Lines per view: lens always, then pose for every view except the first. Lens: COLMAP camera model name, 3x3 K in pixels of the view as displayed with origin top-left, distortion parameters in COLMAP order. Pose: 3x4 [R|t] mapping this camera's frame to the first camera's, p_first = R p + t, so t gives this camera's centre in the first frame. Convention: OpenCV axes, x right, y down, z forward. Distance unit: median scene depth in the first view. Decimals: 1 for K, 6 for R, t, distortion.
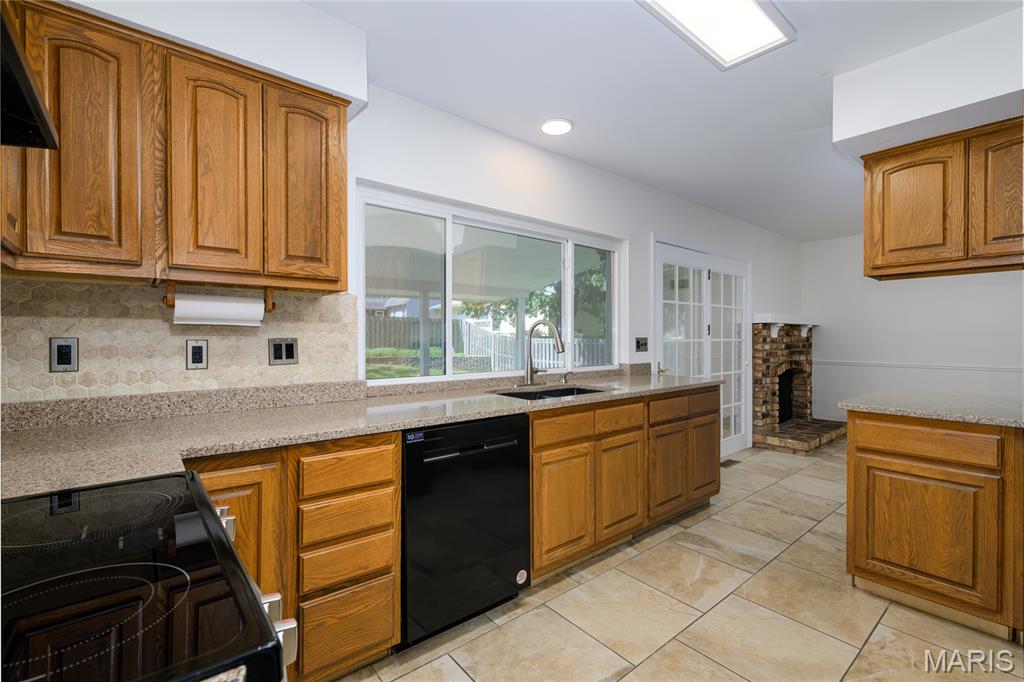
lens RADIAL K [[463.0, 0, 513.2], [0, 463.0, 340.9], [0, 0, 1]] dist [0.004998, 0.000002]
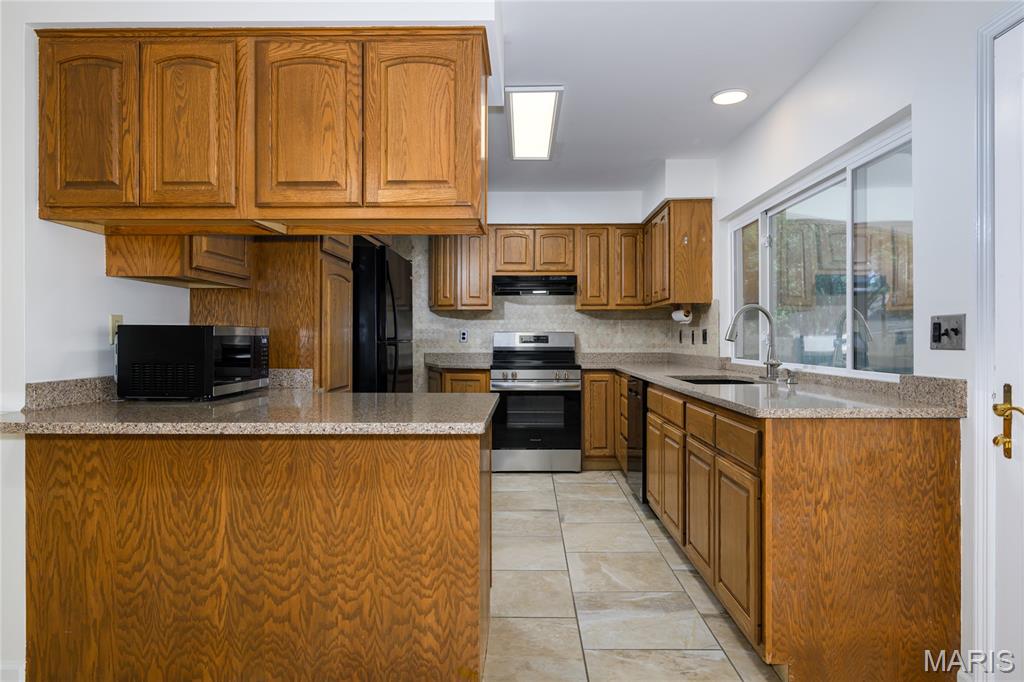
lens RADIAL K [[611.8, 0, 514.0], [0, 611.8, 339.1], [0, 0, 1]] dist [0.000379, 0.000026]
pose [[-0.663869, -0.000230, -0.747849, 1.648143], [-0.006519, 0.999964, 0.005480, 0.023333], [0.747820, 0.008513, -0.663847, 1.901401]]
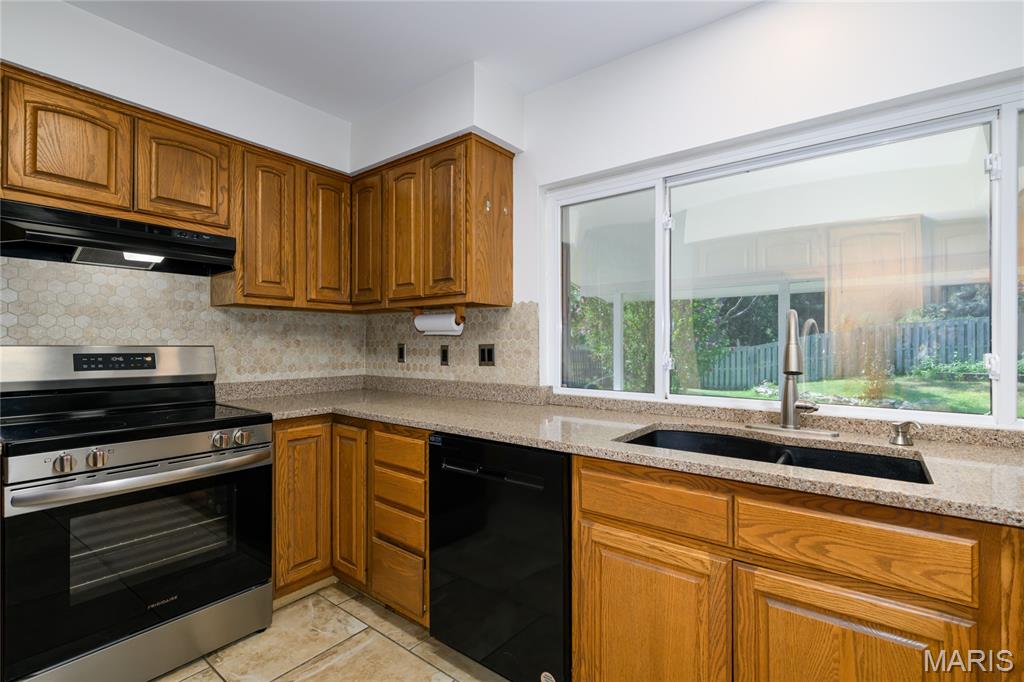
lens RADIAL K [[463.0, 0, 512.7], [0, 463.0, 344.3], [0, 0, 1]] dist [0.004998, 0.000002]
pose [[0.221309, 0.001283, -0.975203, 0.666580], [-0.011068, 0.999938, -0.001196, -0.004701], [0.975141, 0.011058, 0.221310, 0.750478]]
